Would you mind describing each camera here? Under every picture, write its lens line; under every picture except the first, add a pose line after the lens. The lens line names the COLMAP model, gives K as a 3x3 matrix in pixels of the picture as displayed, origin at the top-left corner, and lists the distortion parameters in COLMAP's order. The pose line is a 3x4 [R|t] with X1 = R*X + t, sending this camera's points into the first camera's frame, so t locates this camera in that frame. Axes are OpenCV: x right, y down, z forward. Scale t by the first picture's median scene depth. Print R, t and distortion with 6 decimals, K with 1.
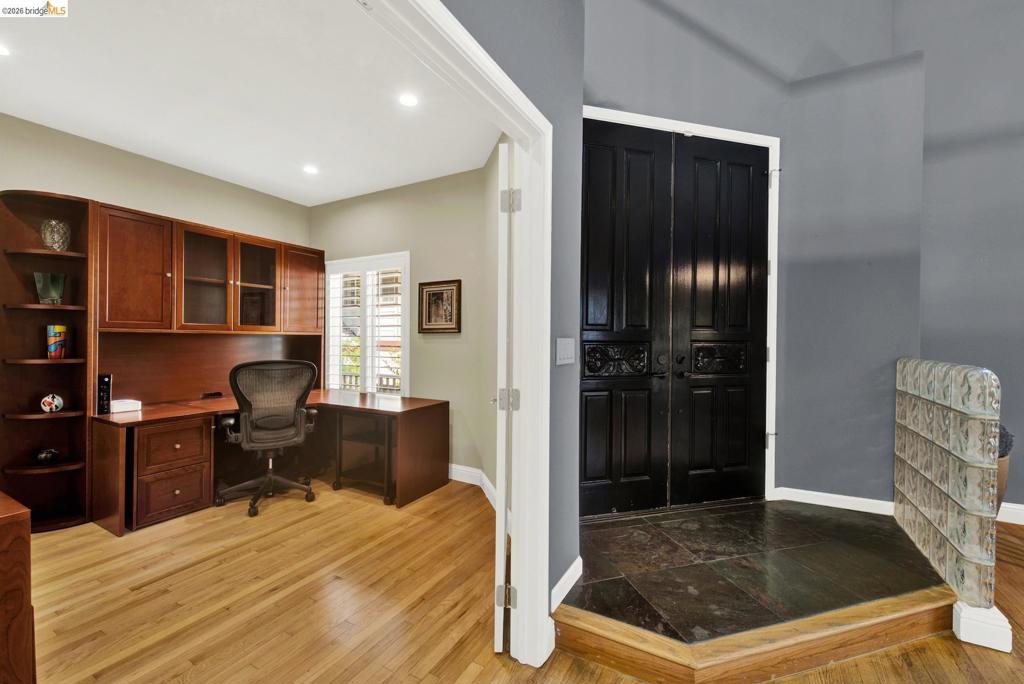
lens RADIAL K [[422.5, 0, 510.5], [0, 422.5, 339.0], [0, 0, 1]] dist [-0.001522, -0.000173]
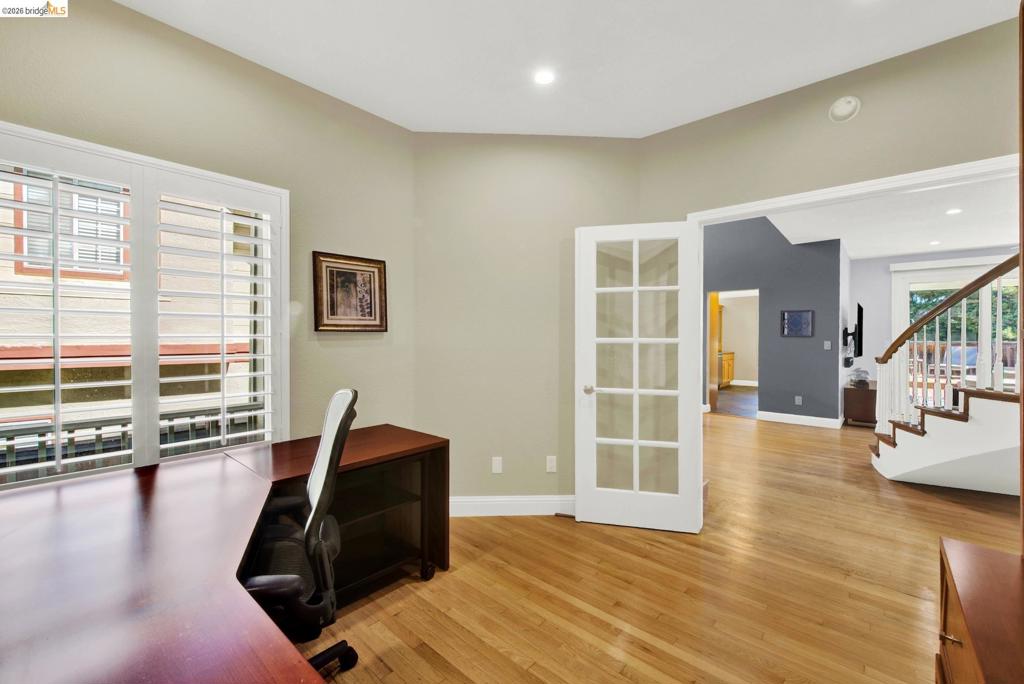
lens RADIAL K [[422.5, 0, 508.2], [0, 422.5, 343.0], [0, 0, 1]] dist [-0.001522, -0.000173]
pose [[0.222797, -0.020279, 0.974654, -0.792828], [0.000410, 0.999785, 0.020708, -0.009823], [-0.974865, -0.004214, 0.222758, 0.608681]]
